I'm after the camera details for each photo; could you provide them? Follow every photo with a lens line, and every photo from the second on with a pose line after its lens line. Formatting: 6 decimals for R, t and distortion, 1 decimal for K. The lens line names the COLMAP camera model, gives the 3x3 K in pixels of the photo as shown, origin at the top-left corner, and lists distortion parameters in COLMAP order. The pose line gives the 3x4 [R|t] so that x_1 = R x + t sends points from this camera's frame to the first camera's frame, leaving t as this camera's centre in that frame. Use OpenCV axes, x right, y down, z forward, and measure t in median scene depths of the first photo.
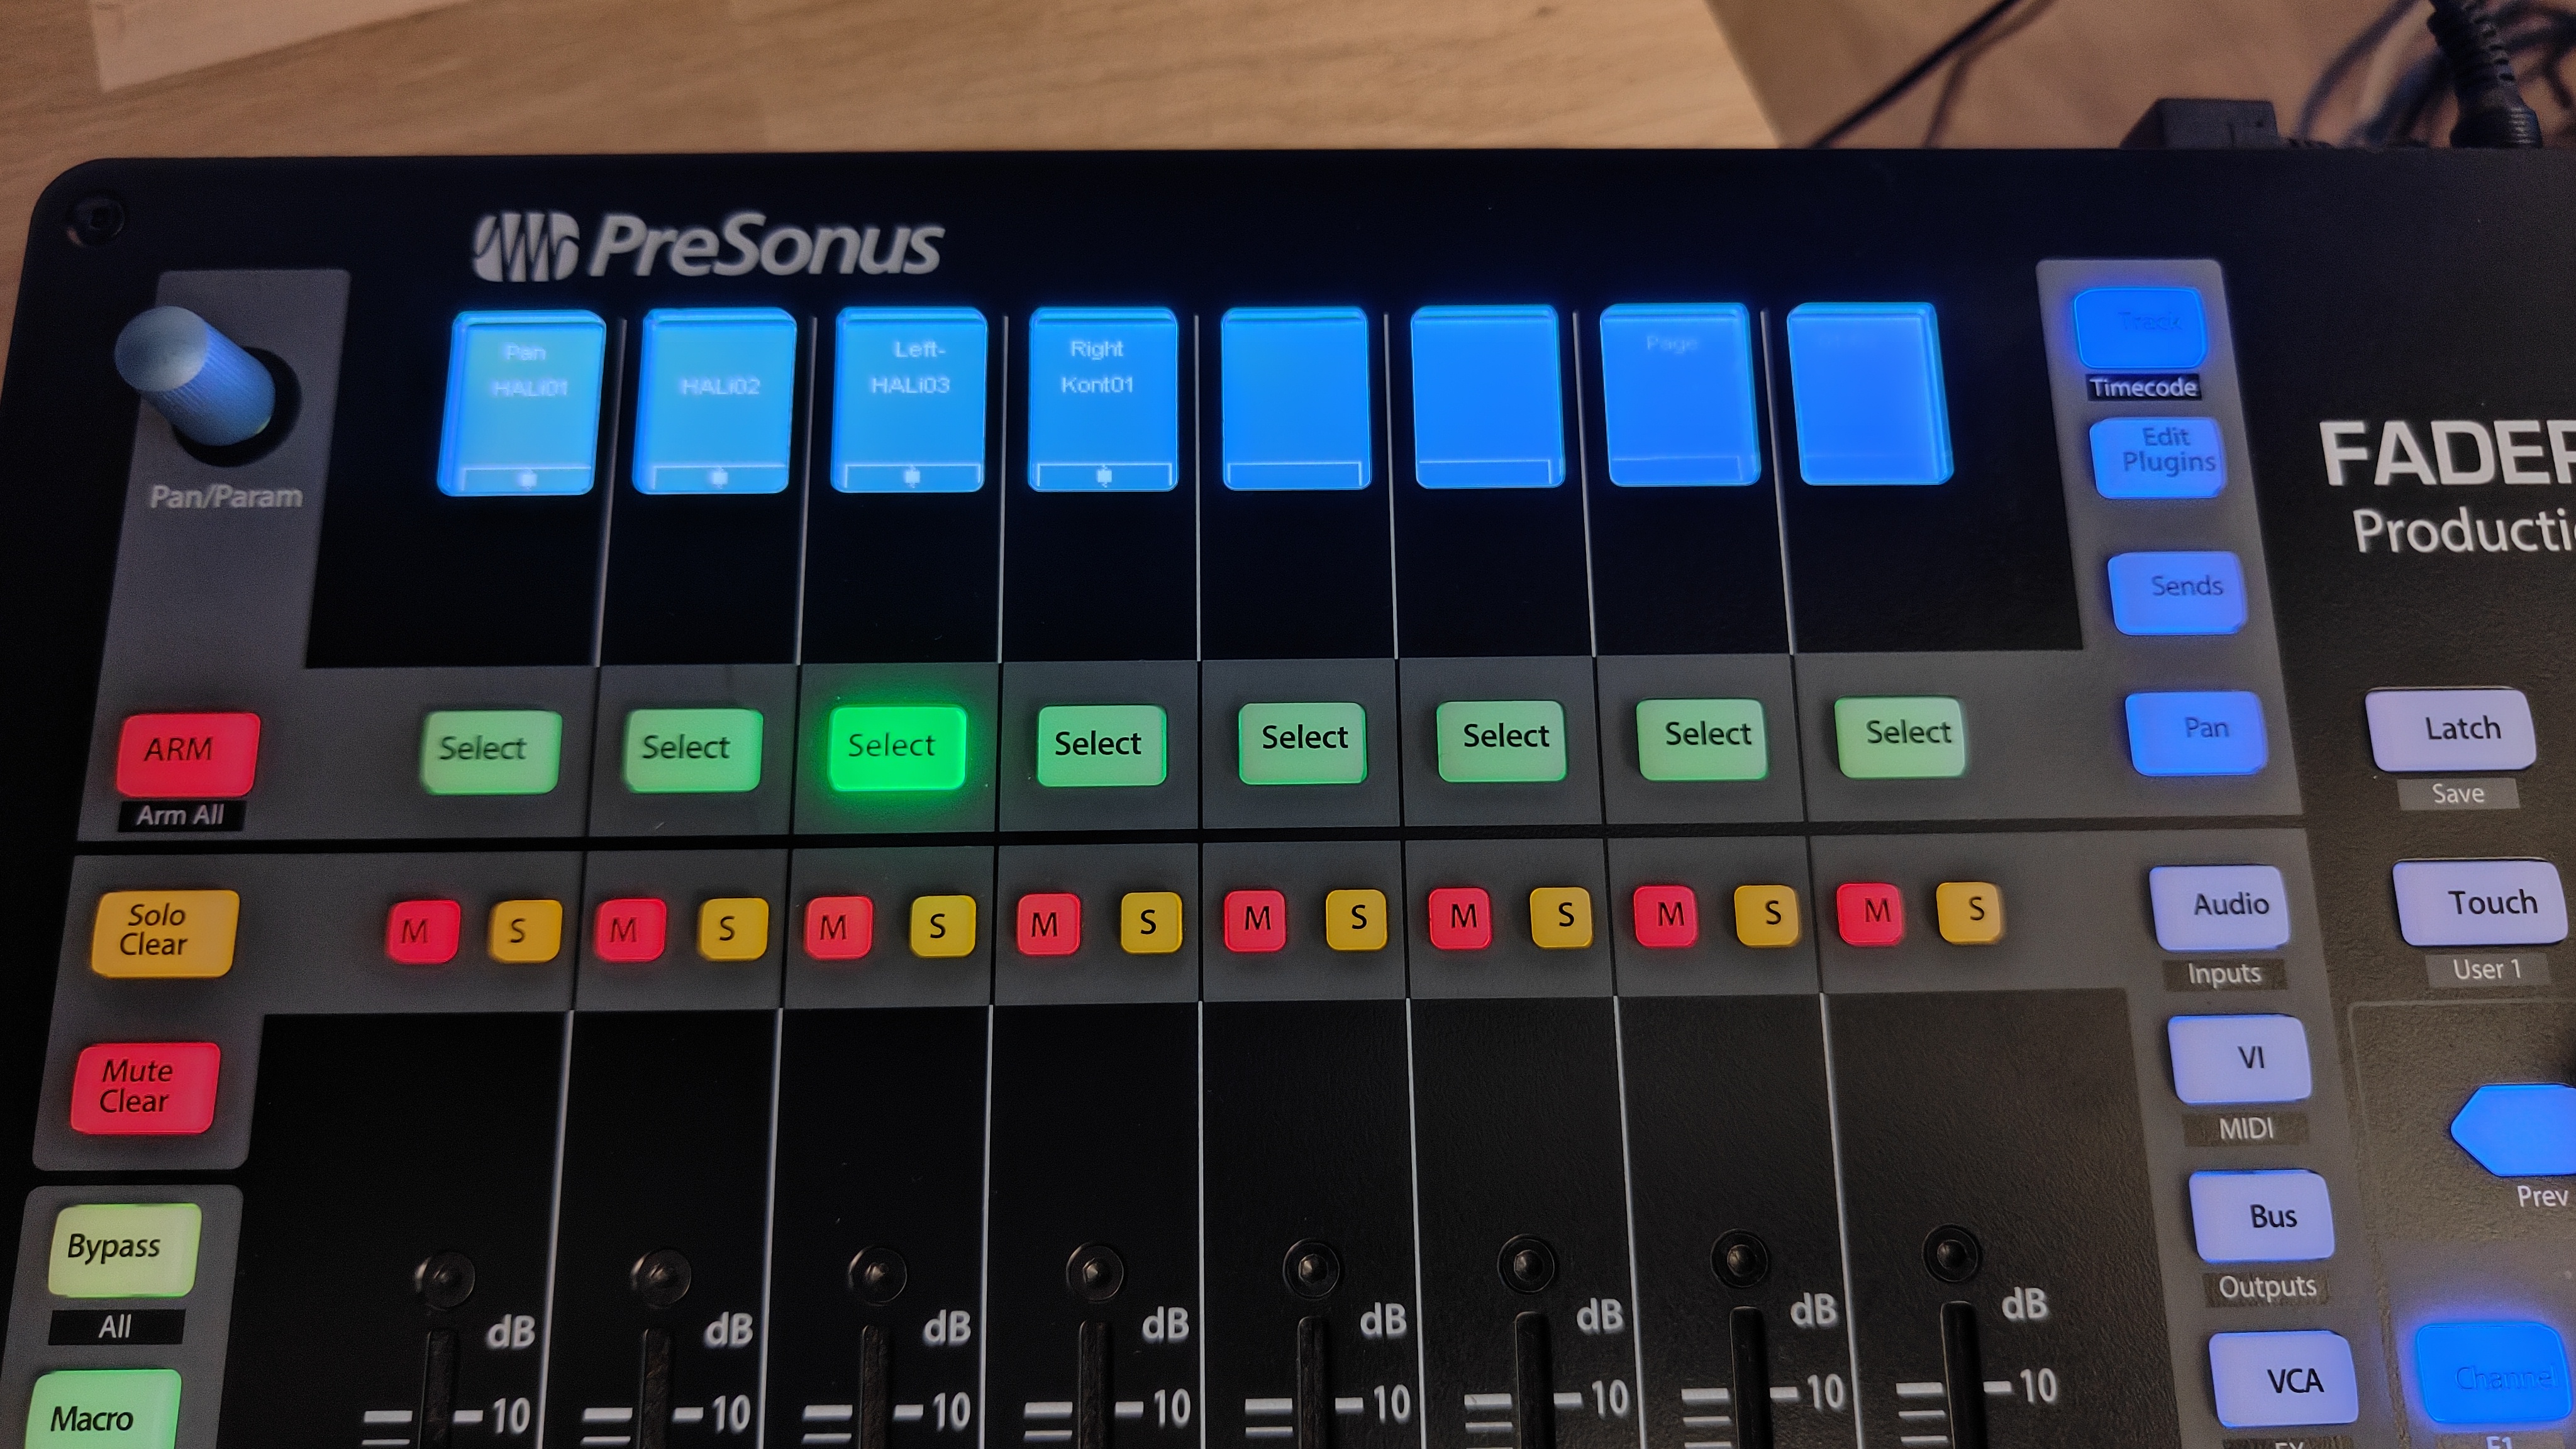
lens RADIAL K [[1941.0, 0, 1254.0], [0, 1941.0, 713.6], [0, 0, 1]] dist [-0.046021, 0.031056]
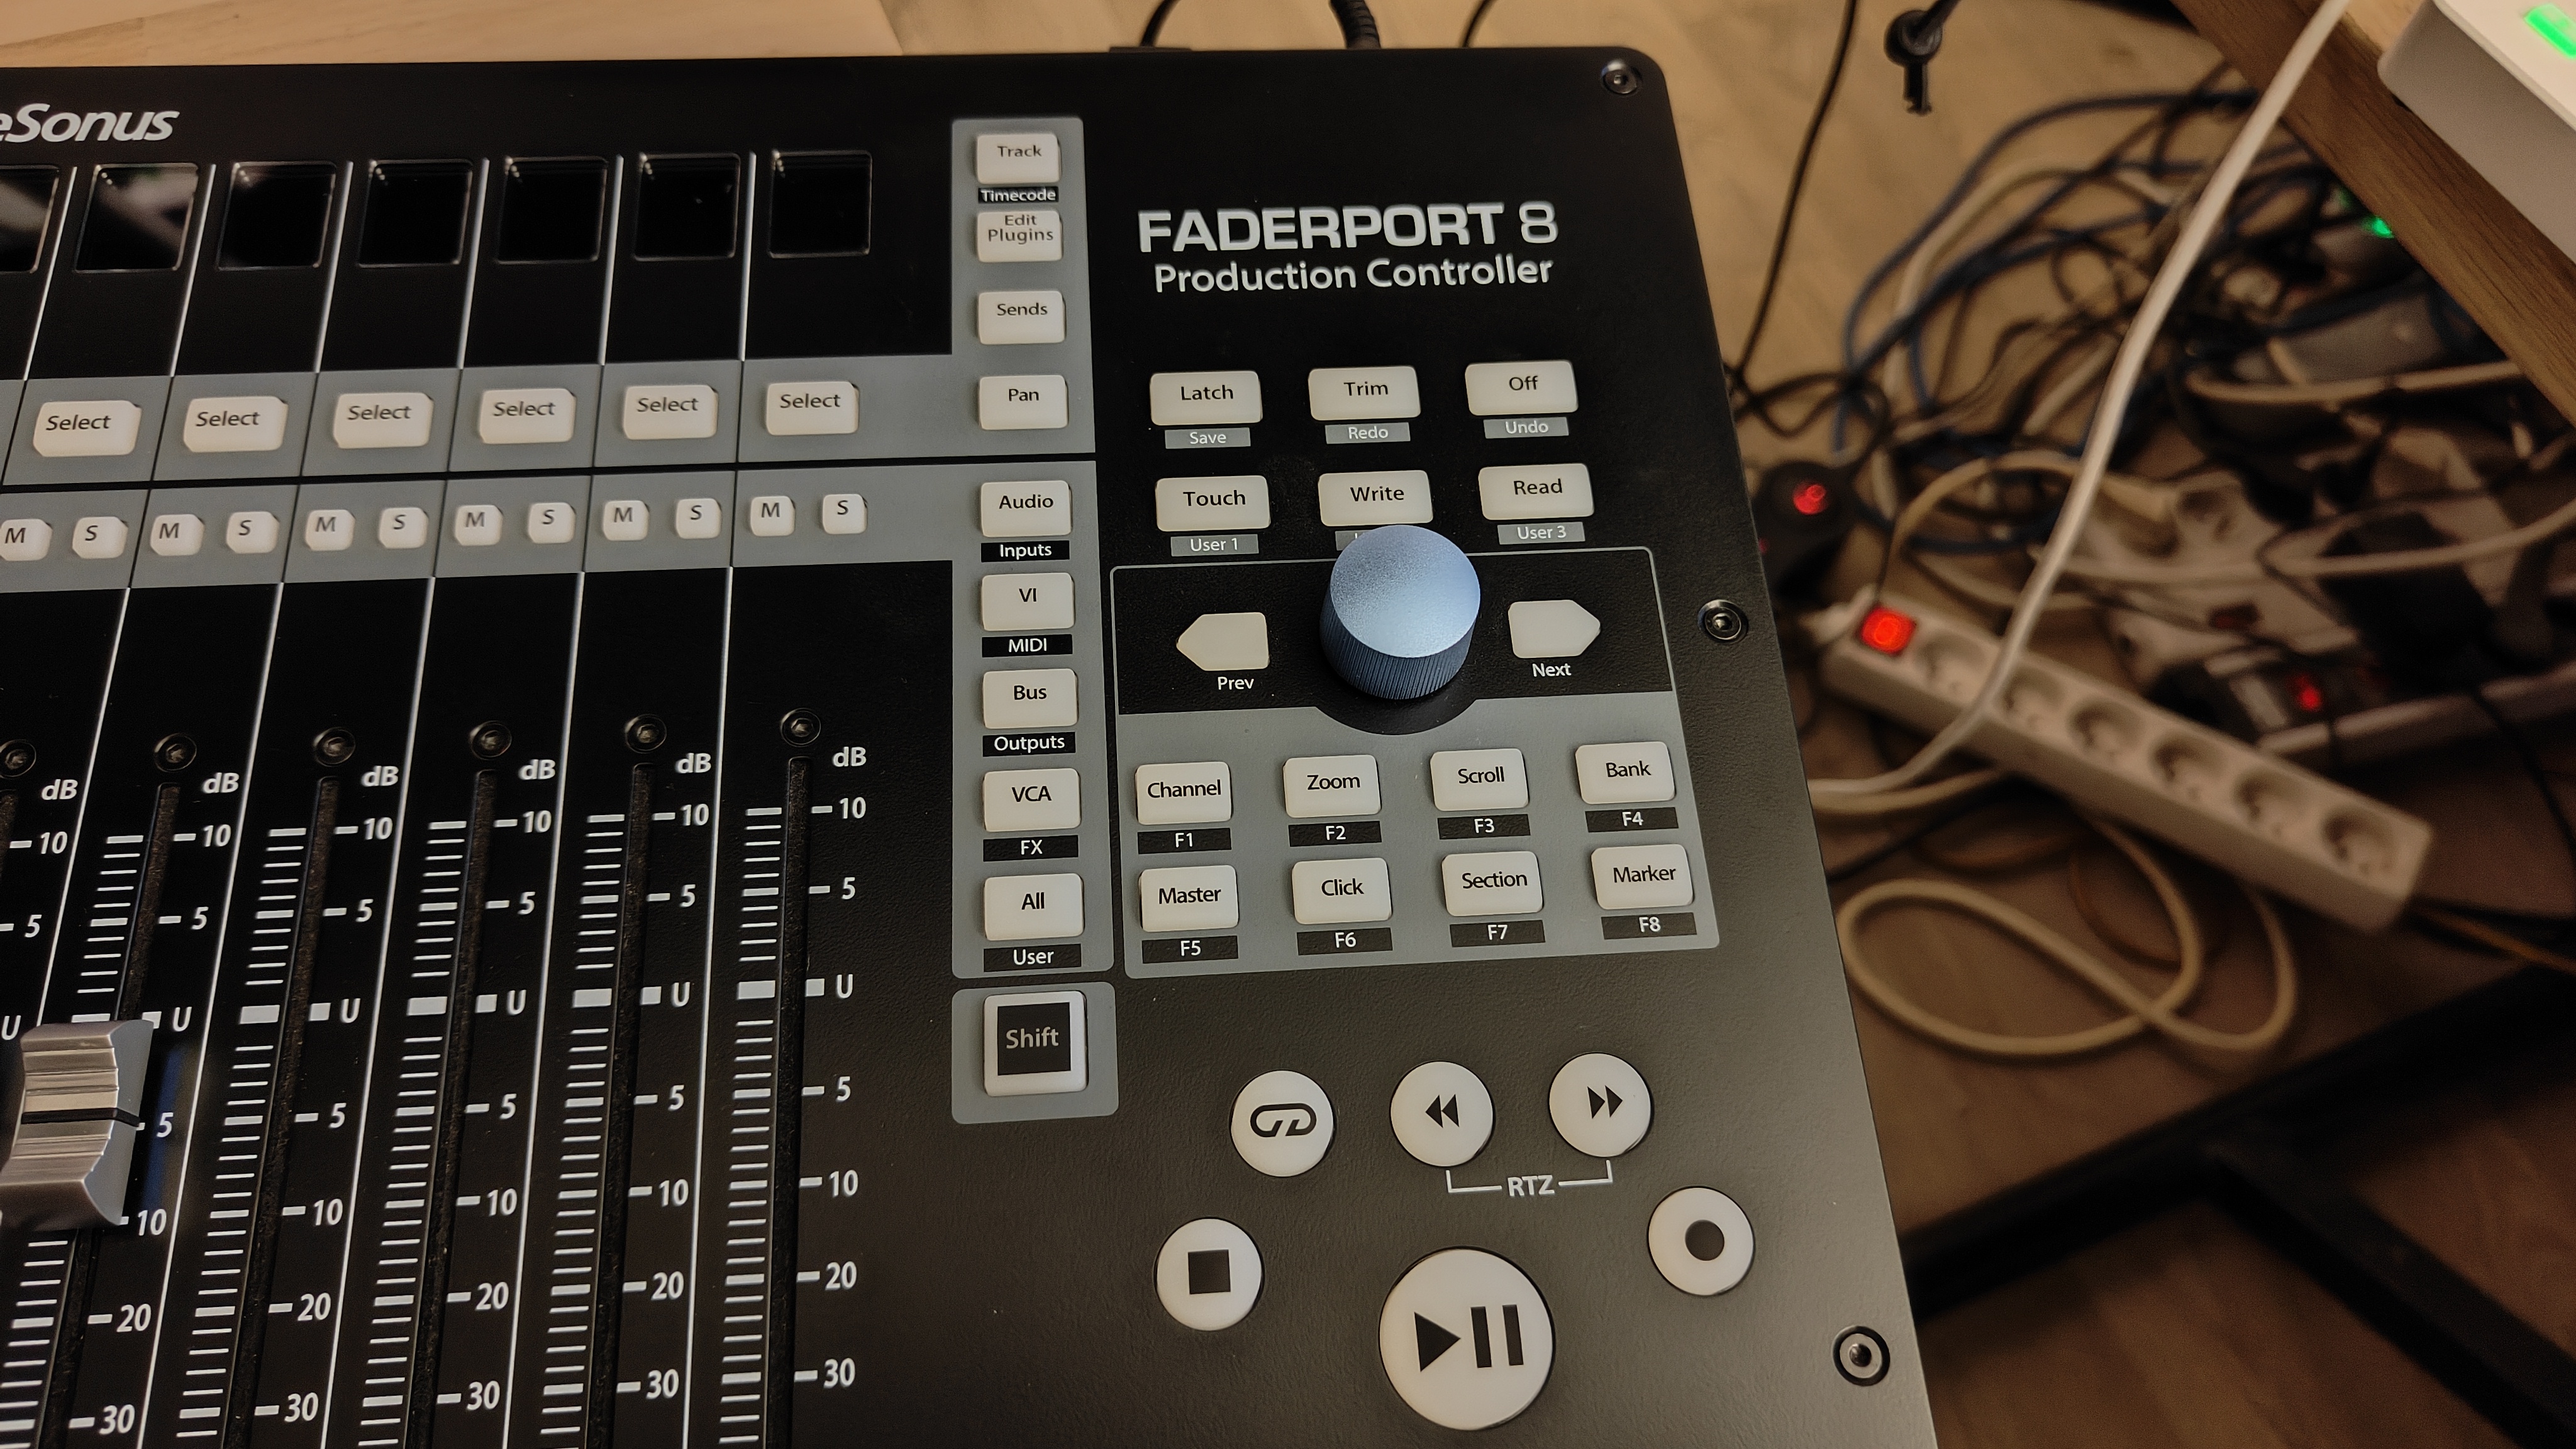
lens RADIAL K [[1886.8, 0, 1288.0], [0, 1886.8, 724.5], [0, 0, 1]] dist [0.046767, -0.090758]
pose [[0.997663, -0.034414, 0.059025, 0.589197], [0.043599, 0.985800, -0.162166, 0.481072], [-0.052606, 0.164361, 0.984996, -0.362987]]
